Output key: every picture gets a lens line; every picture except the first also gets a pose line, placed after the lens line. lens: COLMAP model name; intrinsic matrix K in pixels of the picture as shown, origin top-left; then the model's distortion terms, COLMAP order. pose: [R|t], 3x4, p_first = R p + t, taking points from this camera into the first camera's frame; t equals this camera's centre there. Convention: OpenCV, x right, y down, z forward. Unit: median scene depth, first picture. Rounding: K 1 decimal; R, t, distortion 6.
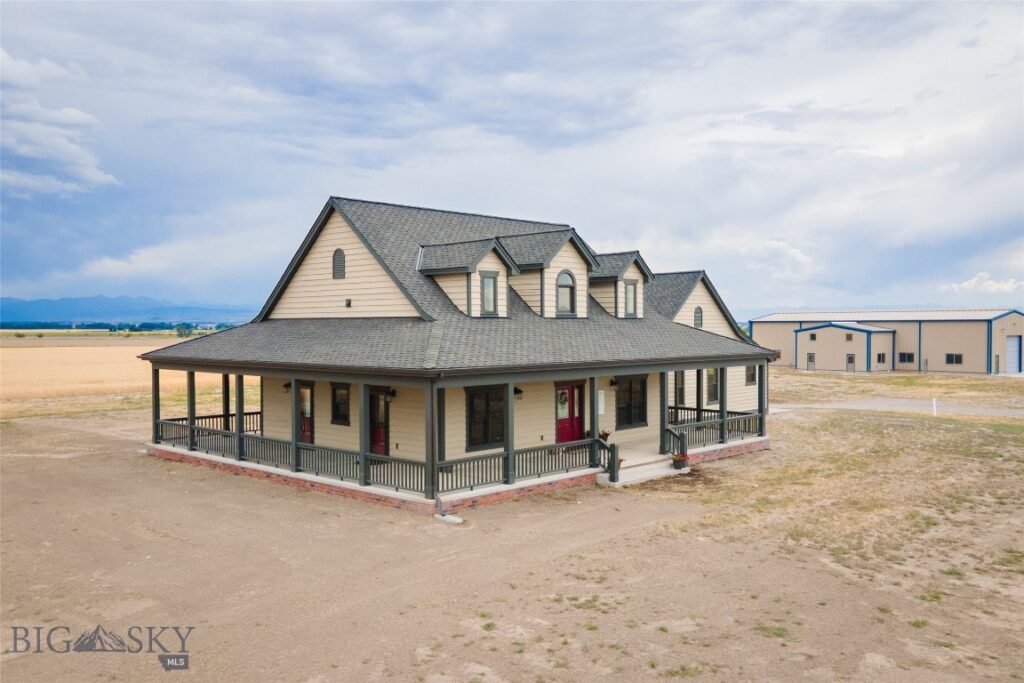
lens RADIAL K [[894.4, 0, 508.3], [0, 894.4, 347.9], [0, 0, 1]] dist [0.066118, 0.010591]
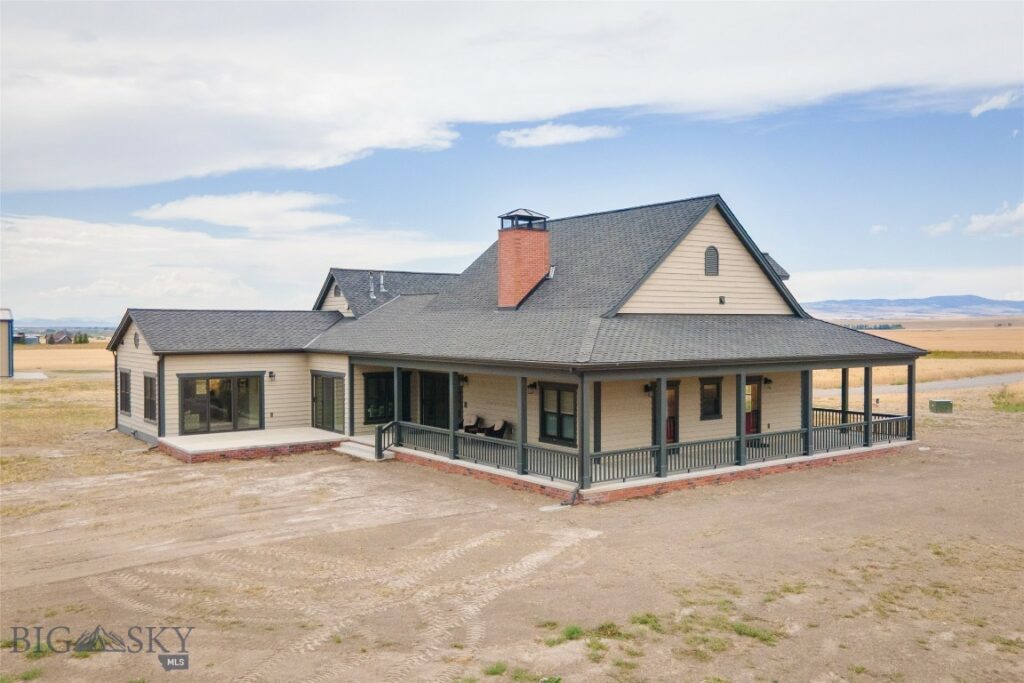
lens RADIAL K [[894.4, 0, 510.7], [0, 894.4, 343.8], [0, 0, 1]] dist [0.066118, 0.010591]
pose [[0.173056, -0.024469, 0.984608, -1.241993], [0.016321, 0.999625, 0.021974, -0.025670], [-0.984777, 0.012267, 0.173391, 1.049839]]
